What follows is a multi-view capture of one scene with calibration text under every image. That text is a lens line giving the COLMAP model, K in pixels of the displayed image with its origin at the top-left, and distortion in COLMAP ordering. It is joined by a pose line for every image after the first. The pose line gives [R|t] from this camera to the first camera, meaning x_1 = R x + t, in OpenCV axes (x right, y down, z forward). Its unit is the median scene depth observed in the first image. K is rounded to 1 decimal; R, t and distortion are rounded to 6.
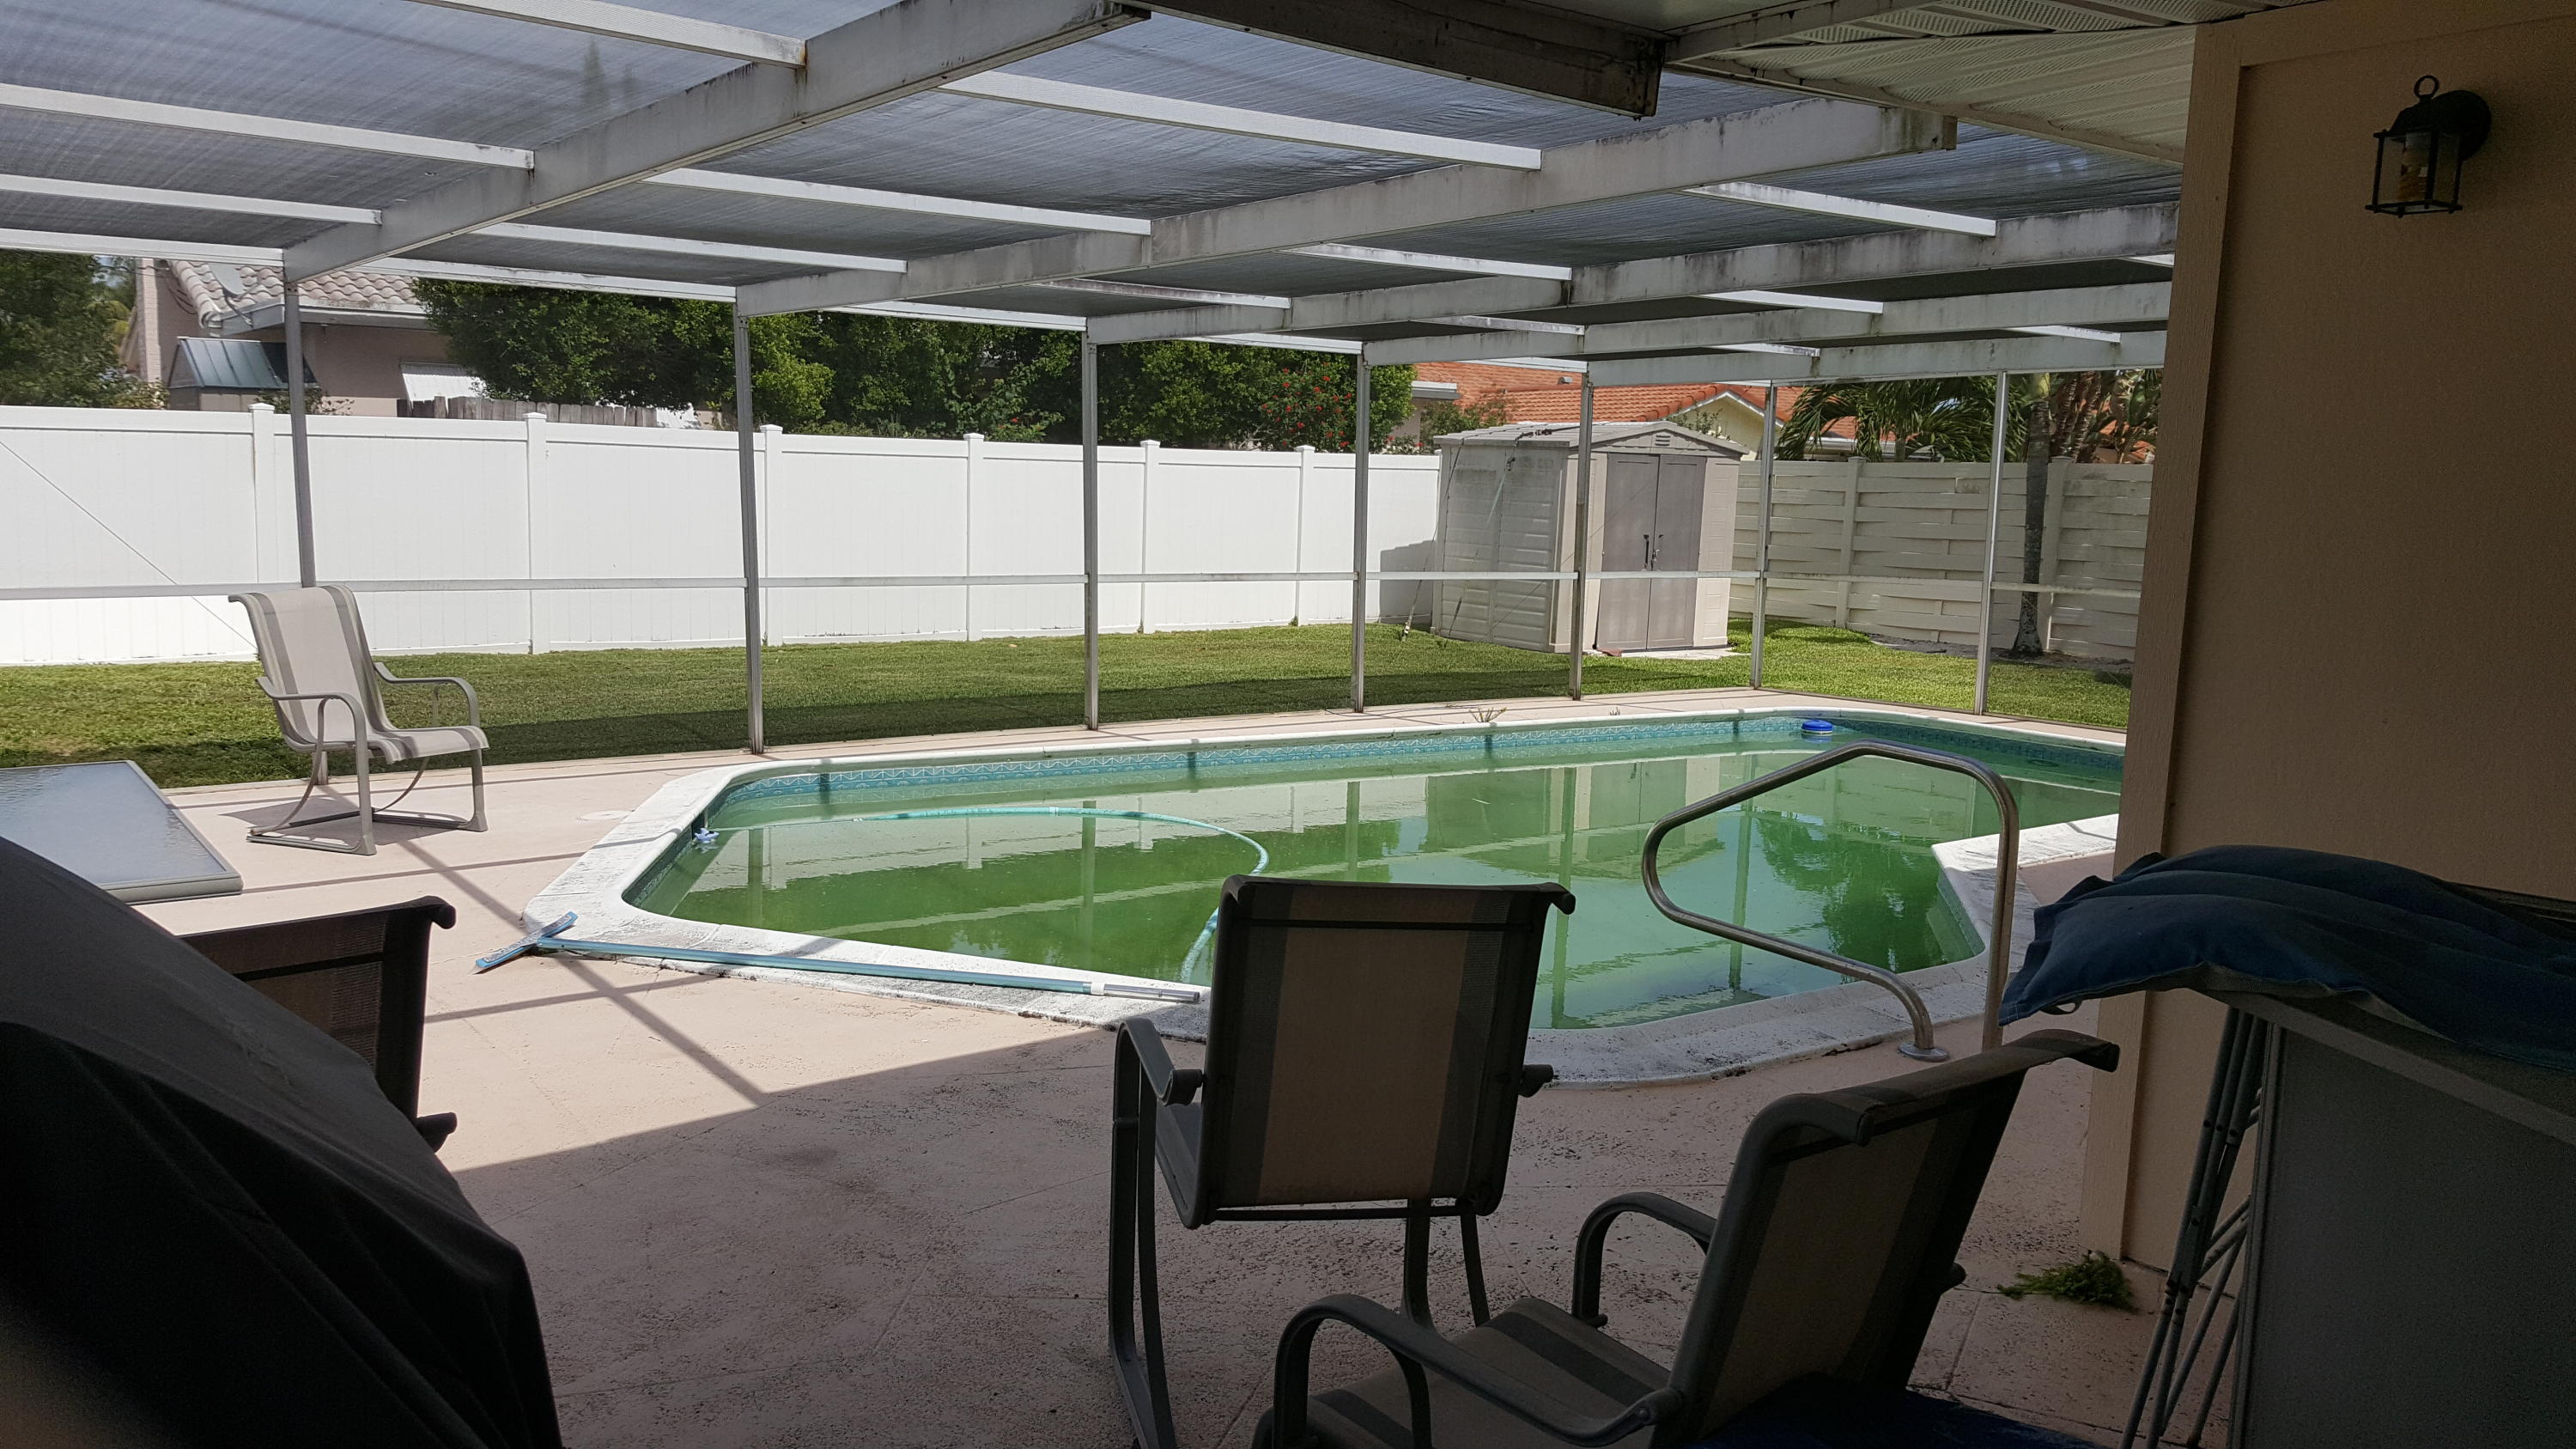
lens RADIAL K [[1914.4, 0, 1294.2], [0, 1914.4, 752.3], [0, 0, 1]] dist [0.092974, -0.001189]
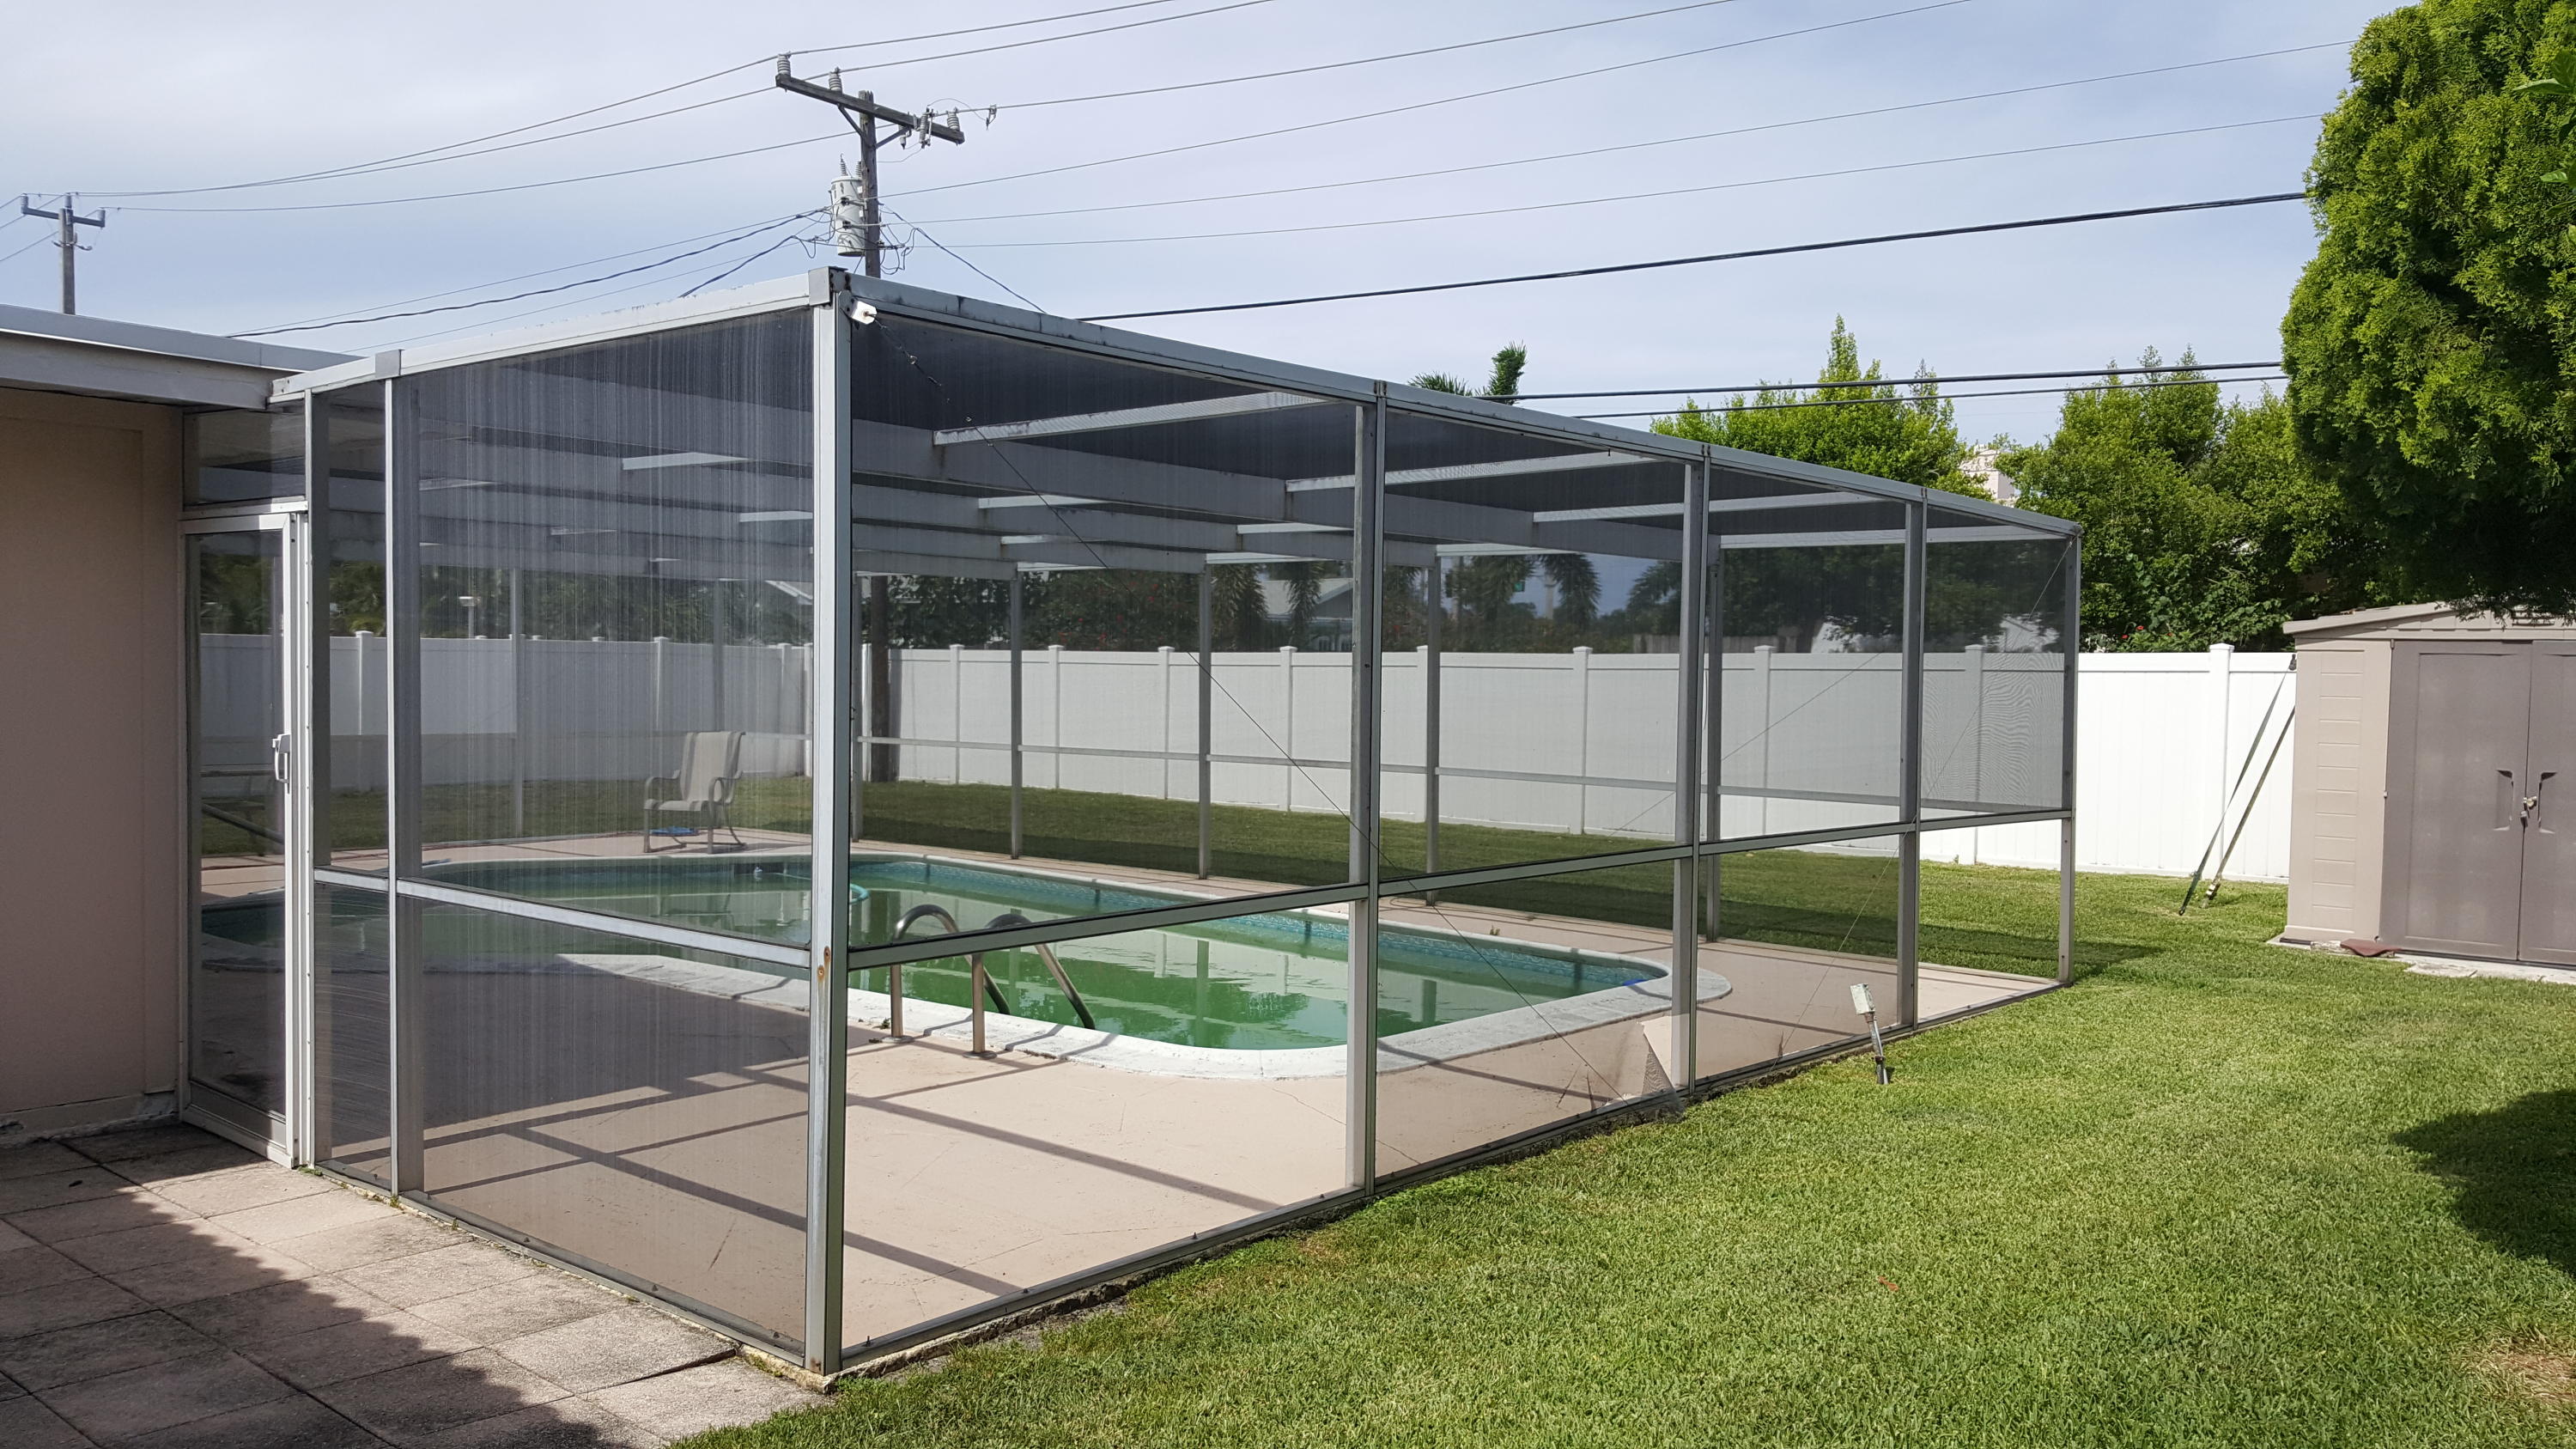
lens RADIAL K [[1914.4, 0, 1294.2], [0, 1914.4, 752.3], [0, 0, 1]] dist [0.092974, -0.001189]
pose [[0.227120, 0.020882, -0.973643, 1.177084], [-0.150801, 0.988465, -0.013977, -0.089537], [0.962120, 0.150001, 0.227649, 0.809769]]
